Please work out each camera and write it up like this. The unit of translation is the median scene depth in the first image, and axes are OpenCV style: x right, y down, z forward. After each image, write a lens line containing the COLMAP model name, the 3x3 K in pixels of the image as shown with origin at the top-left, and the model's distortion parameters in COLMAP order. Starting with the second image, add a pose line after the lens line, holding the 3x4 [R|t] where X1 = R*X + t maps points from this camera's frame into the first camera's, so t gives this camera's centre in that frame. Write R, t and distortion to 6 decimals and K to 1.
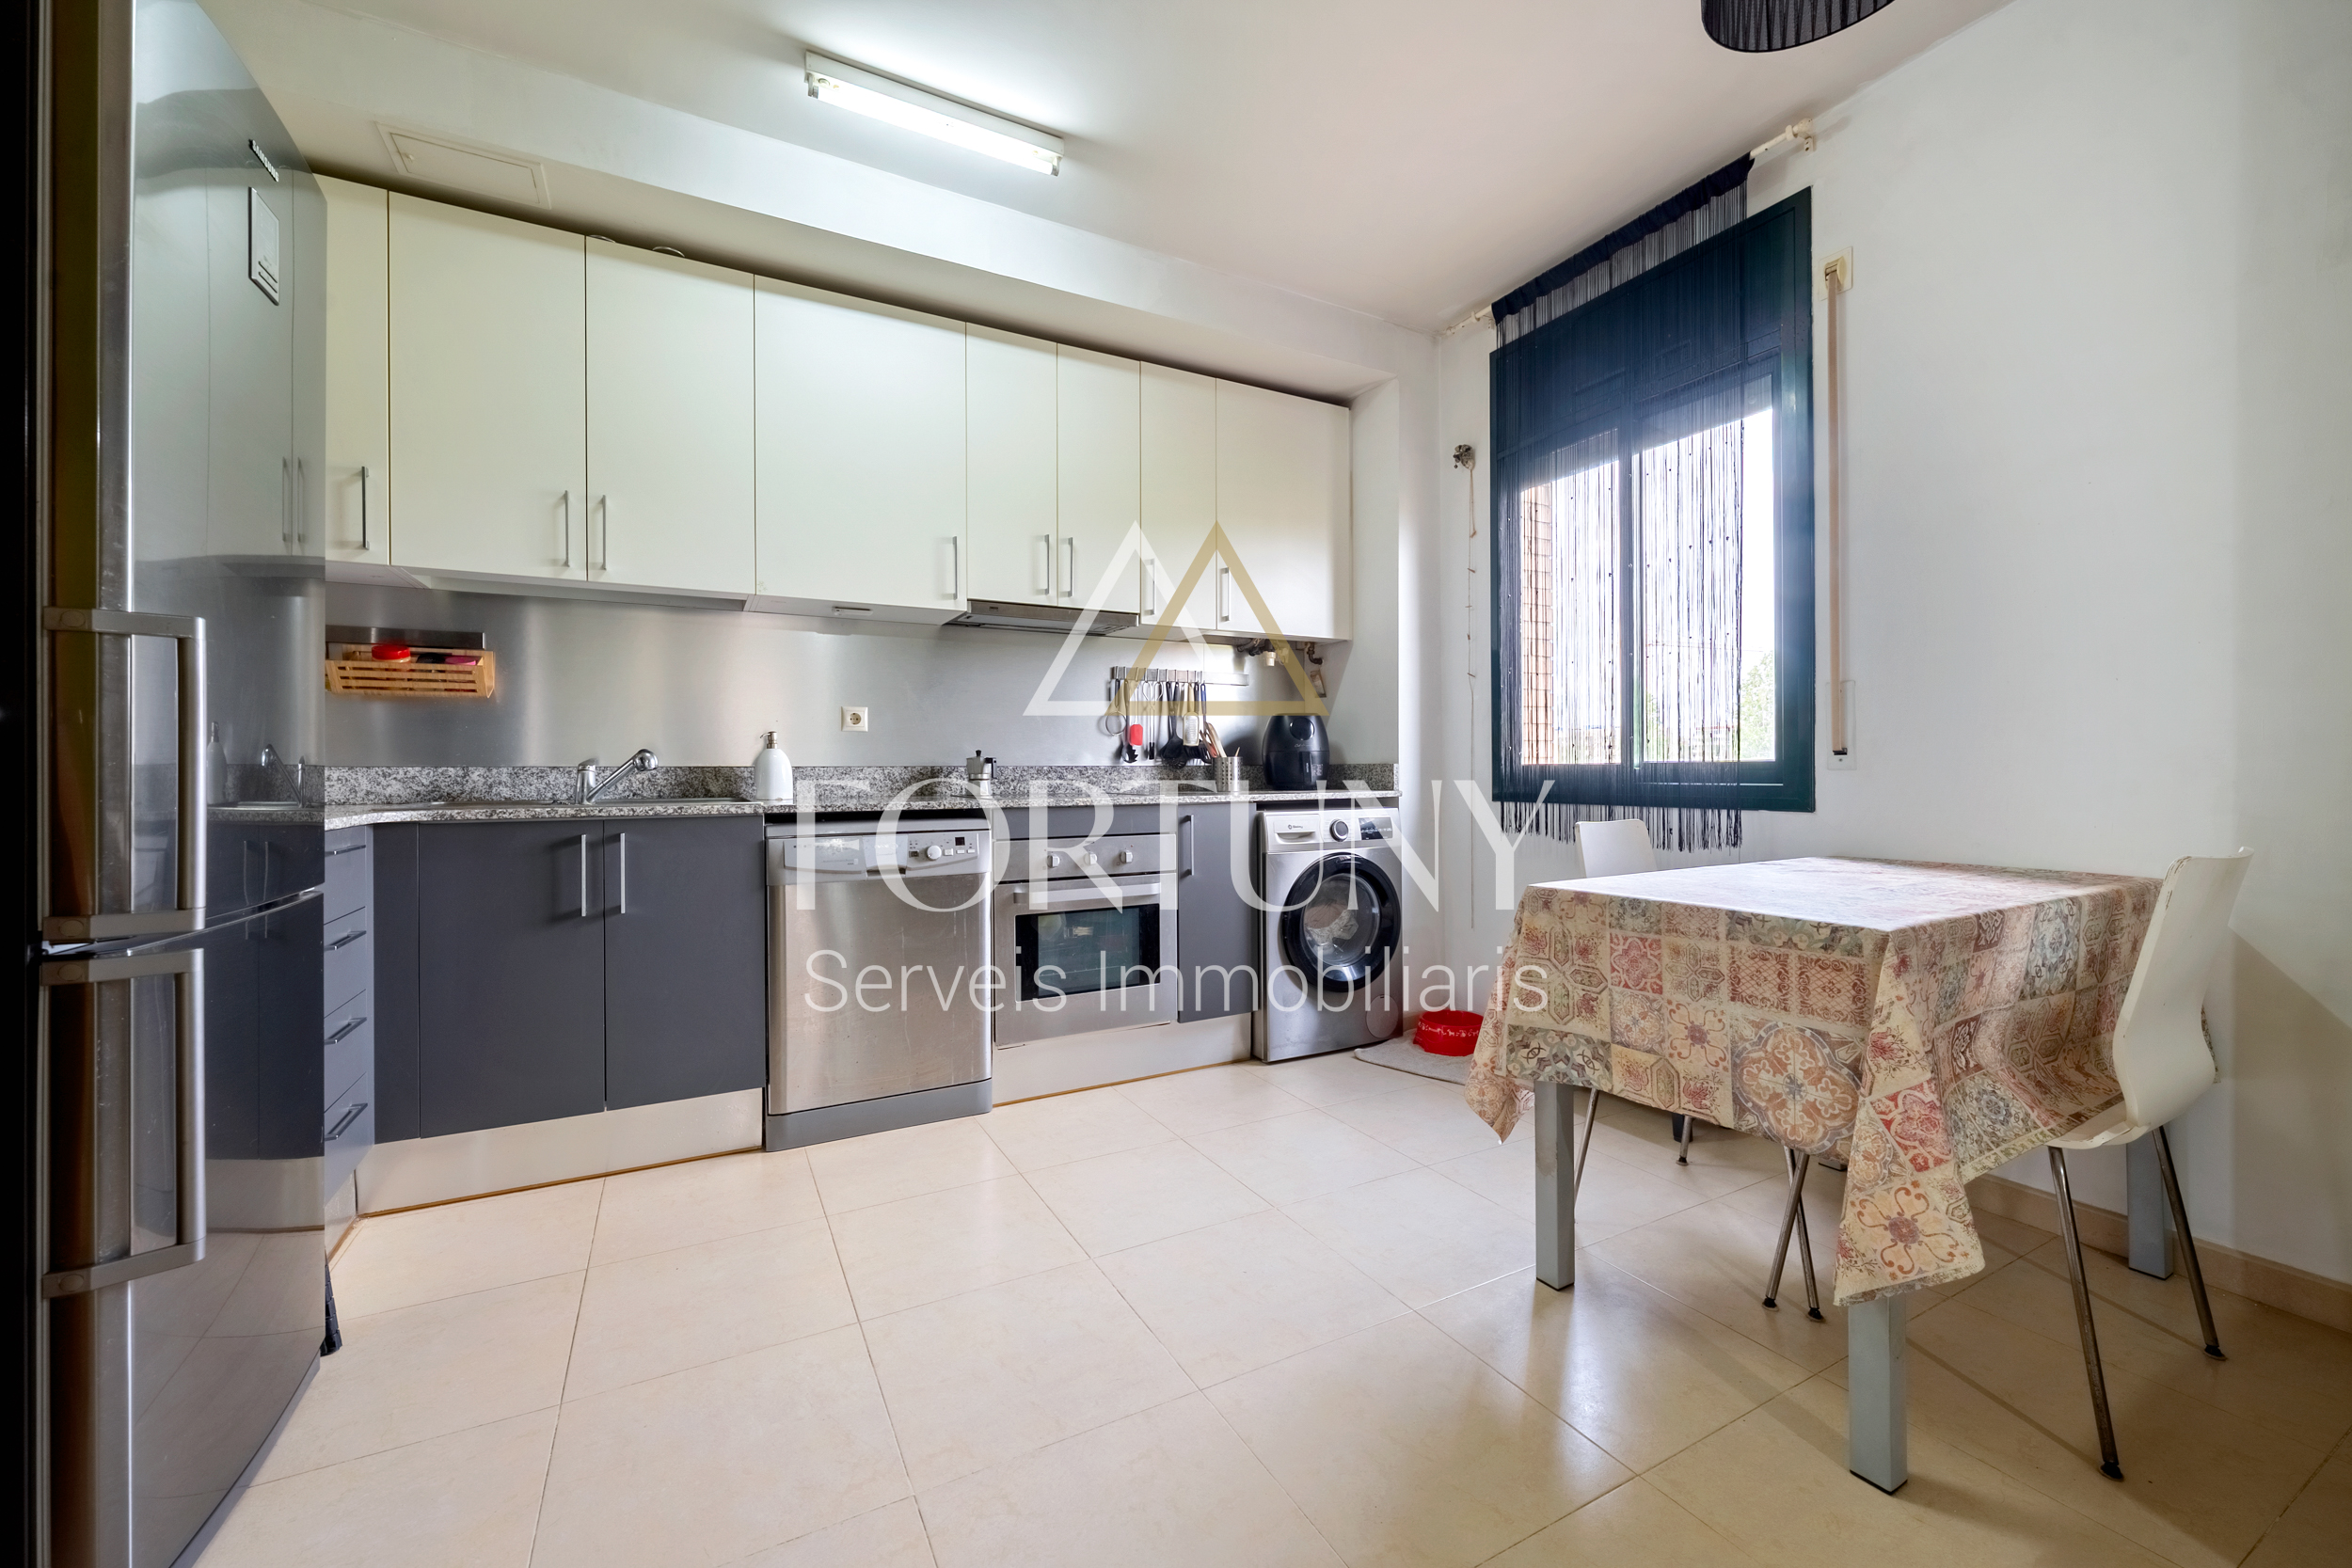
lens RADIAL K [[928.0, 0, 1175.4], [0, 928.0, 776.9], [0, 0, 1]] dist [-0.008197, -0.000115]
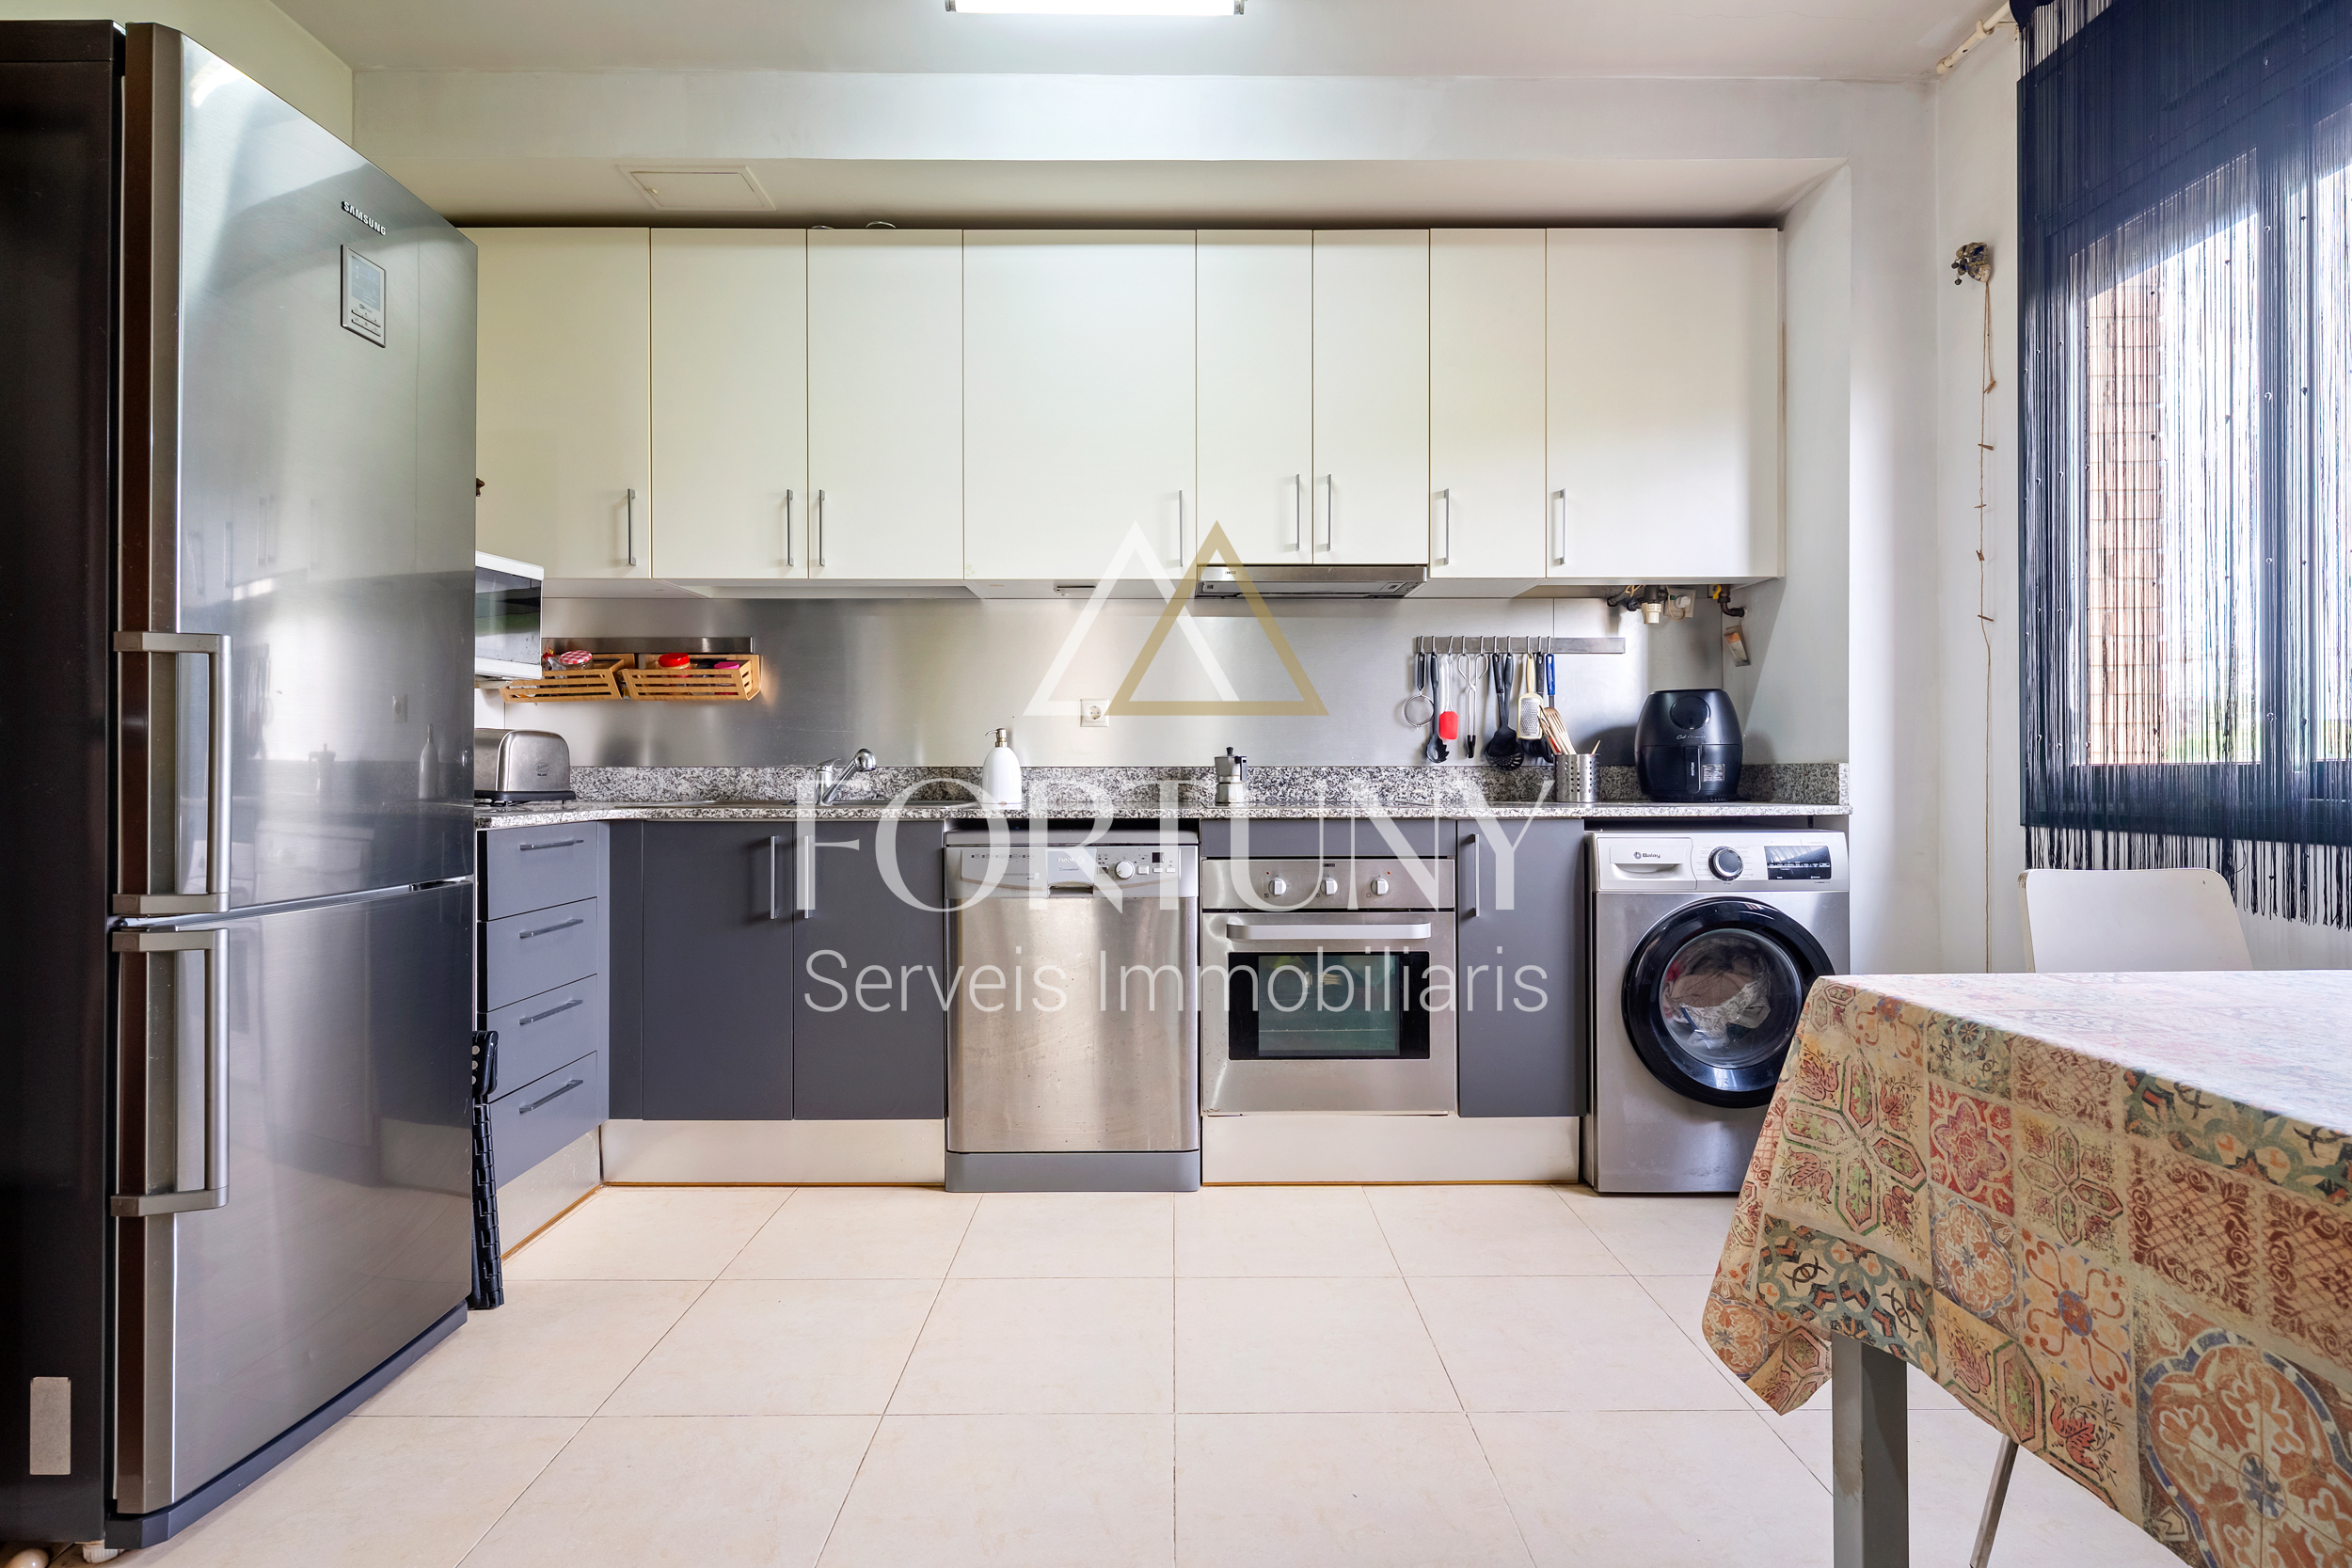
lens RADIAL K [[1086.2, 0, 1173.5], [0, 1086.2, 775.6], [0, 0, 1]] dist [-0.001323, -0.001822]
pose [[0.881337, 0.004665, -0.472465, 0.241970], [-0.006050, 0.999981, -0.001412, -0.002485], [0.472449, 0.004103, 0.881348, 0.154464]]
